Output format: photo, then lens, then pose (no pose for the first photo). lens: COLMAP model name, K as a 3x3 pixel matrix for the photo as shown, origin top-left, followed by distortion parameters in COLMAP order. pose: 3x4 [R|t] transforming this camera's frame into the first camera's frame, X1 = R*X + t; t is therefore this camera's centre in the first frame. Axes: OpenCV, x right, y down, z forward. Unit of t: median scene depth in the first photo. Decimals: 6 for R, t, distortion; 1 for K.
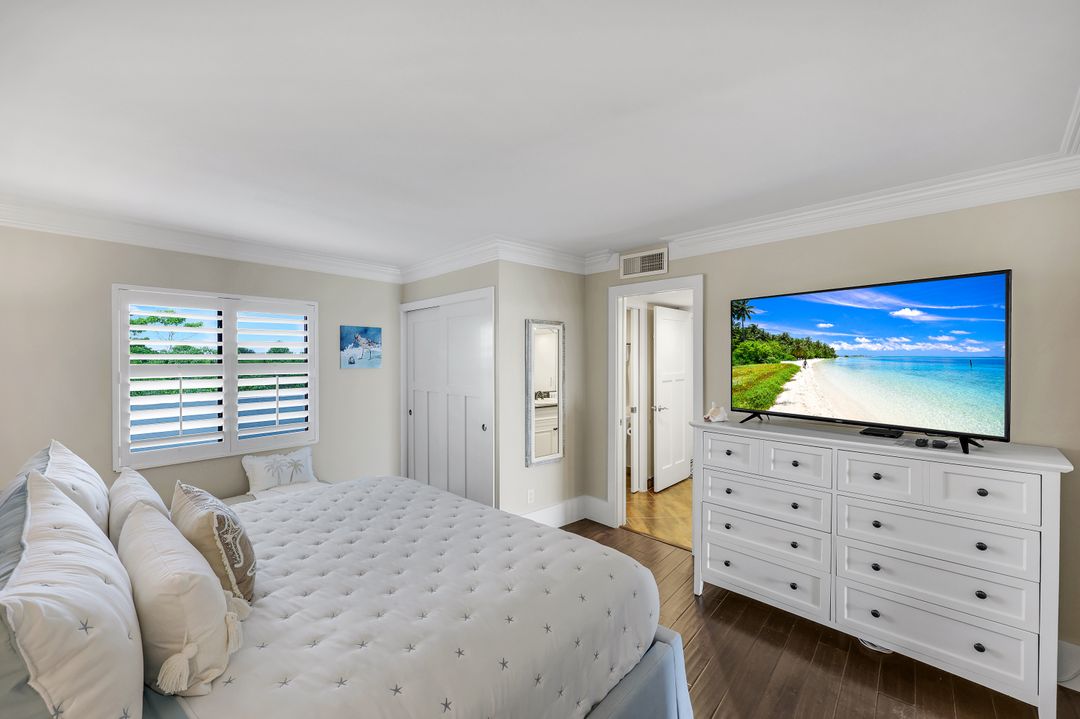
lens RADIAL K [[439.0, 0, 539.8], [0, 439.0, 352.9], [0, 0, 1]] dist [0.003613, -0.000528]
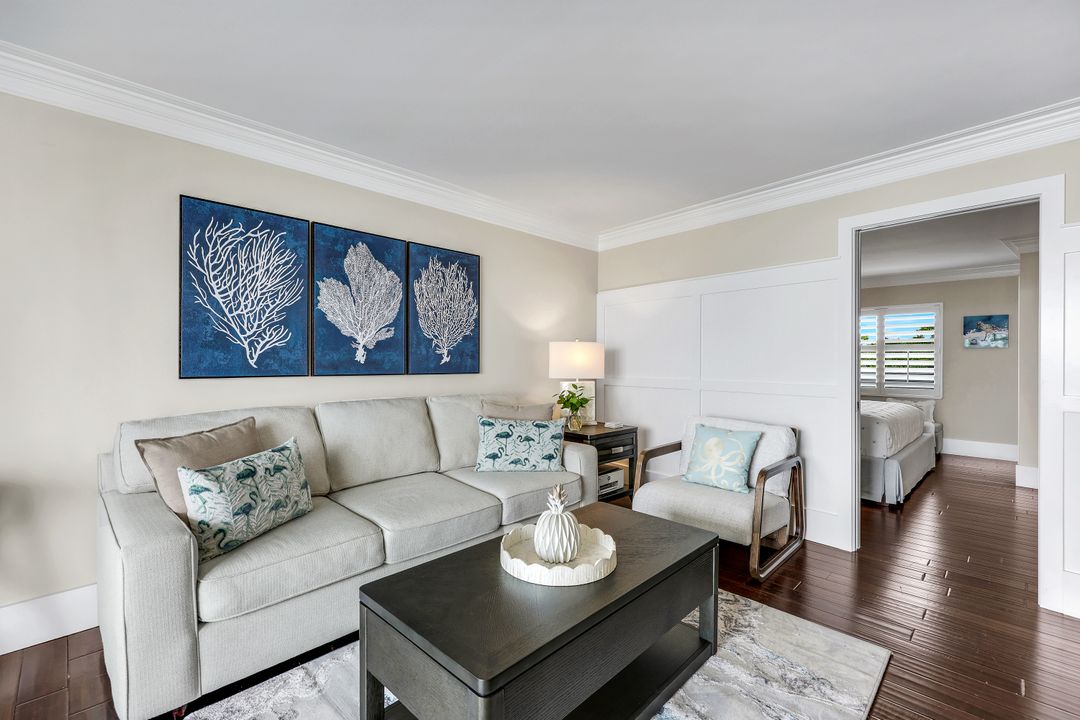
lens RADIAL K [[470.8, 0, 536.7], [0, 470.8, 362.4], [0, 0, 1]] dist [-0.004800, -0.001387]
pose [[-0.073728, 0.007562, -0.997250, 1.240756], [-0.000736, 0.999971, 0.007637, 0.079913], [0.997278, 0.001297, -0.073720, -0.224444]]
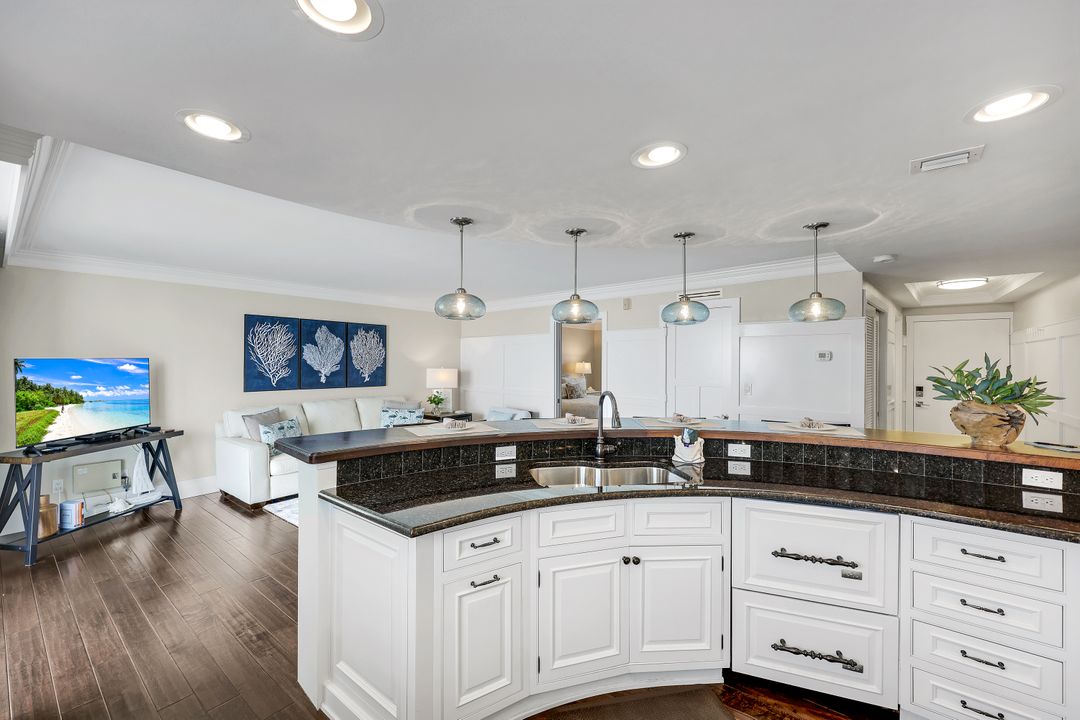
lens RADIAL K [[439.0, 0, 528.2], [0, 439.0, 359.5], [0, 0, 1]] dist [0.003613, -0.000528]
pose [[0.026185, -0.002445, -0.999654, 2.049906], [-0.000836, 0.999997, -0.002468, 0.008030], [0.999657, 0.000900, 0.026183, 0.108045]]
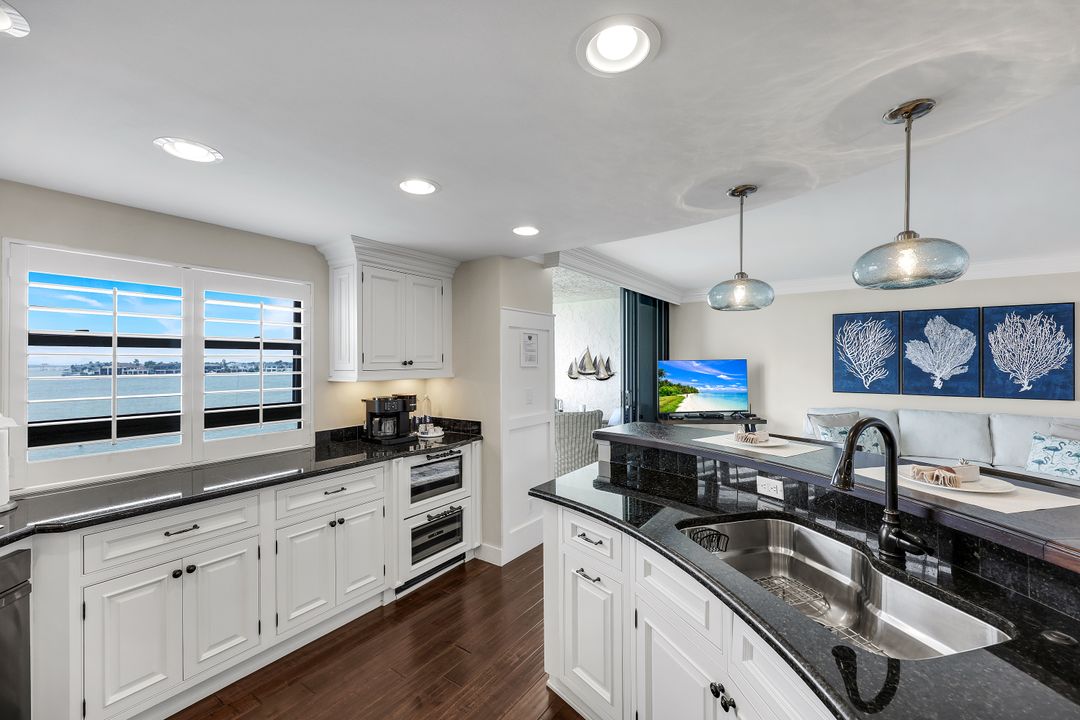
lens RADIAL K [[439.0, 0, 545.8], [0, 439.0, 358.3], [0, 0, 1]] dist [0.003613, -0.000528]
pose [[-0.994738, 0.003914, -0.102380, 1.688742], [0.004897, 0.999944, -0.009351, 0.009473], [0.102338, -0.009803, -0.994701, 0.532934]]
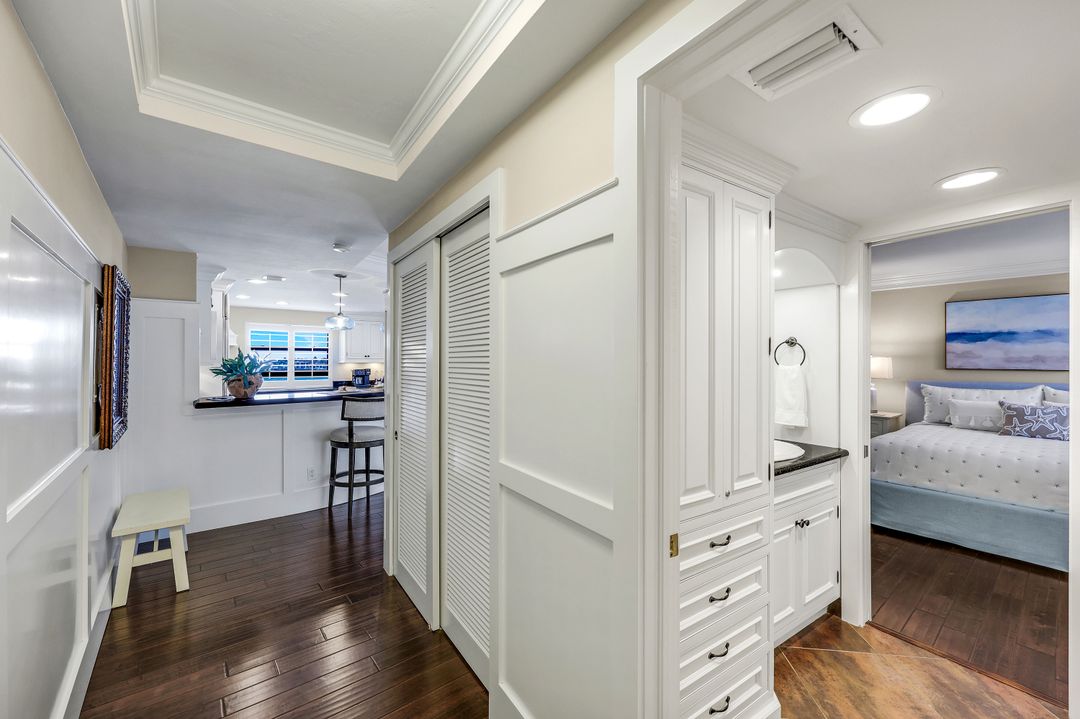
lens RADIAL K [[439.0, 0, 535.4], [0, 439.0, 360.4], [0, 0, 1]] dist [0.003613, -0.000528]
pose [[-0.983058, -0.002112, 0.183281, 0.690193], [-0.003314, 0.999975, -0.006250, 0.039867], [-0.183263, -0.006751, -0.983041, 1.588146]]
